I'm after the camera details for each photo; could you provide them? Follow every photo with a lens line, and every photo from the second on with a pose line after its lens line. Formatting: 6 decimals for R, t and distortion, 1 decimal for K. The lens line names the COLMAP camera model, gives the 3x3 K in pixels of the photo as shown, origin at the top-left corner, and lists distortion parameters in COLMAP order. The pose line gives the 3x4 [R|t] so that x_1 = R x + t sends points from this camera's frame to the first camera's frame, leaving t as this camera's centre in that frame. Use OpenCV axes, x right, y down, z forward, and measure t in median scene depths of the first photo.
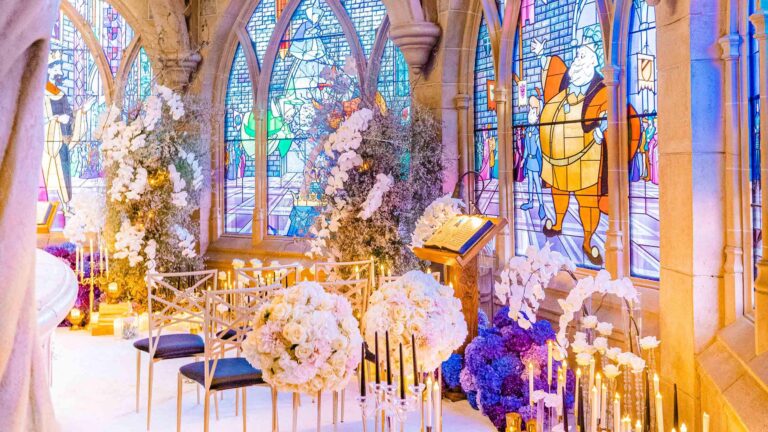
lens RADIAL K [[826.9, 0, 385.5], [0, 826.9, 162.6], [0, 0, 1]] dist [-0.019049, -0.005412]
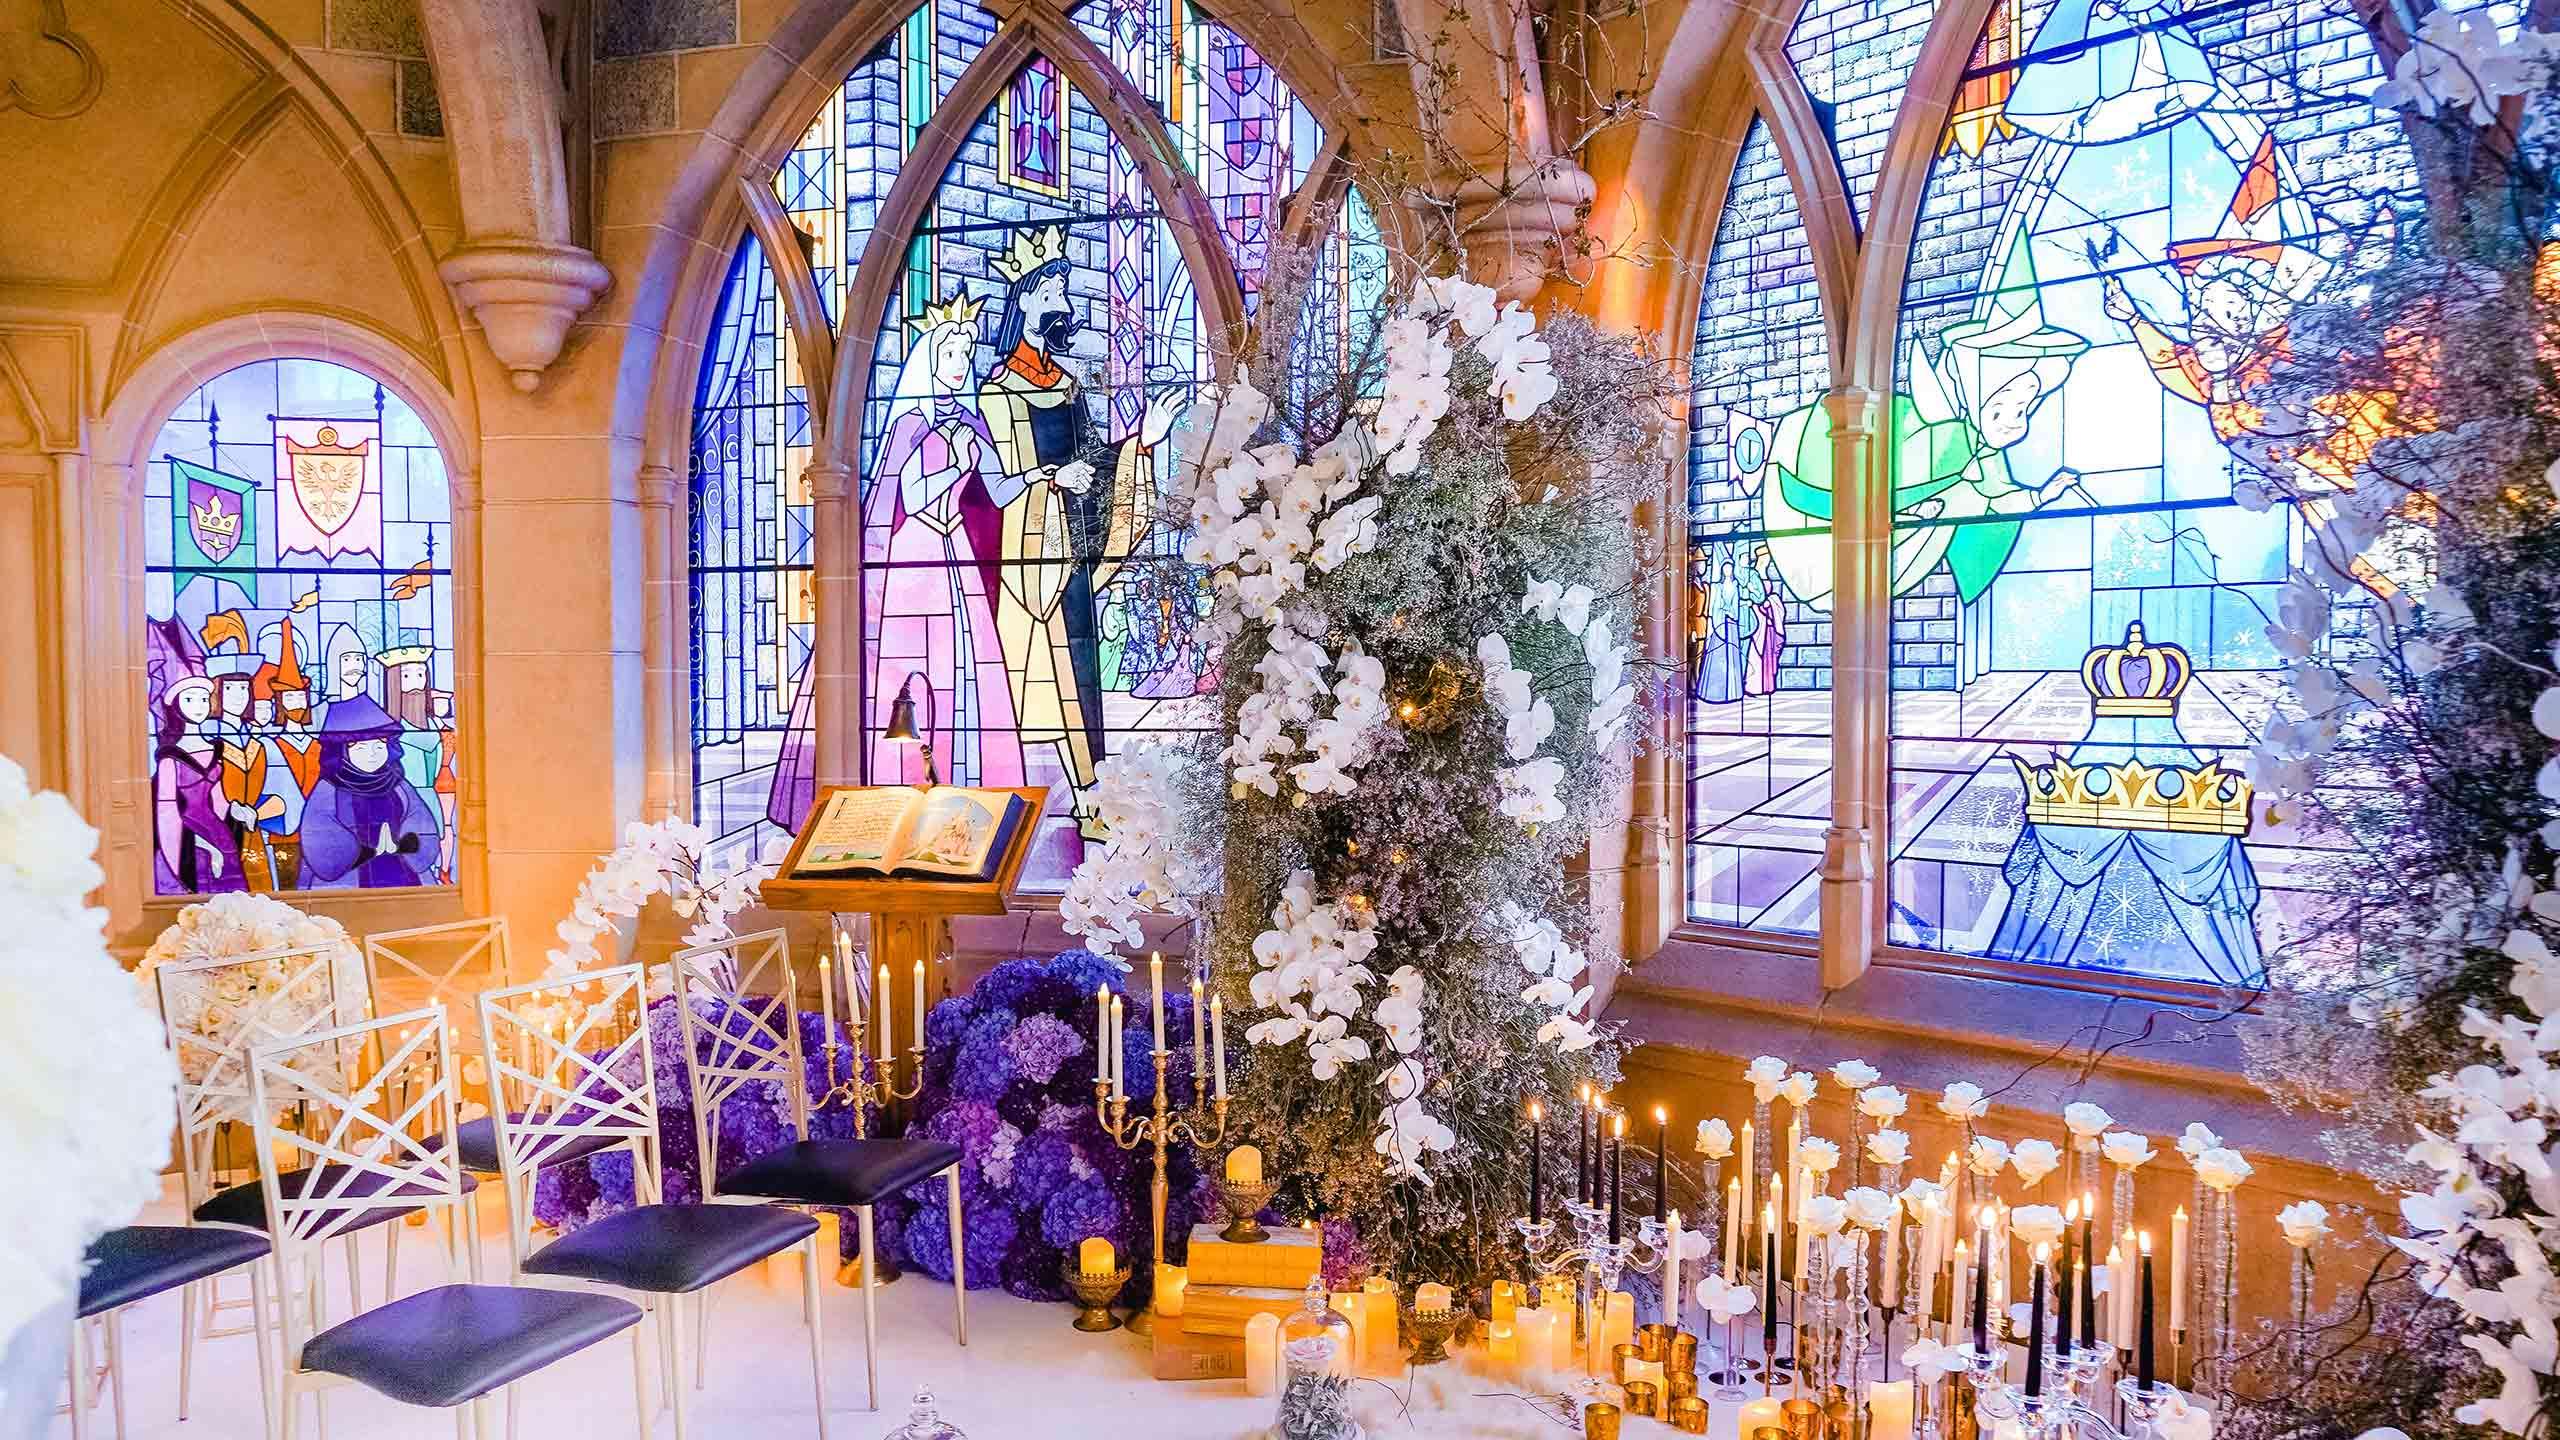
lens RADIAL K [[1856.3, 0, 1277.2], [0, 1856.3, 795.2], [0, 0, 1]] dist [-0.041288, -0.001817]
pose [[0.950071, 0.015578, -0.311645, -0.147749], [0.006201, 0.997613, 0.068772, 0.010230], [0.311973, -0.067270, 0.947707, 0.474115]]
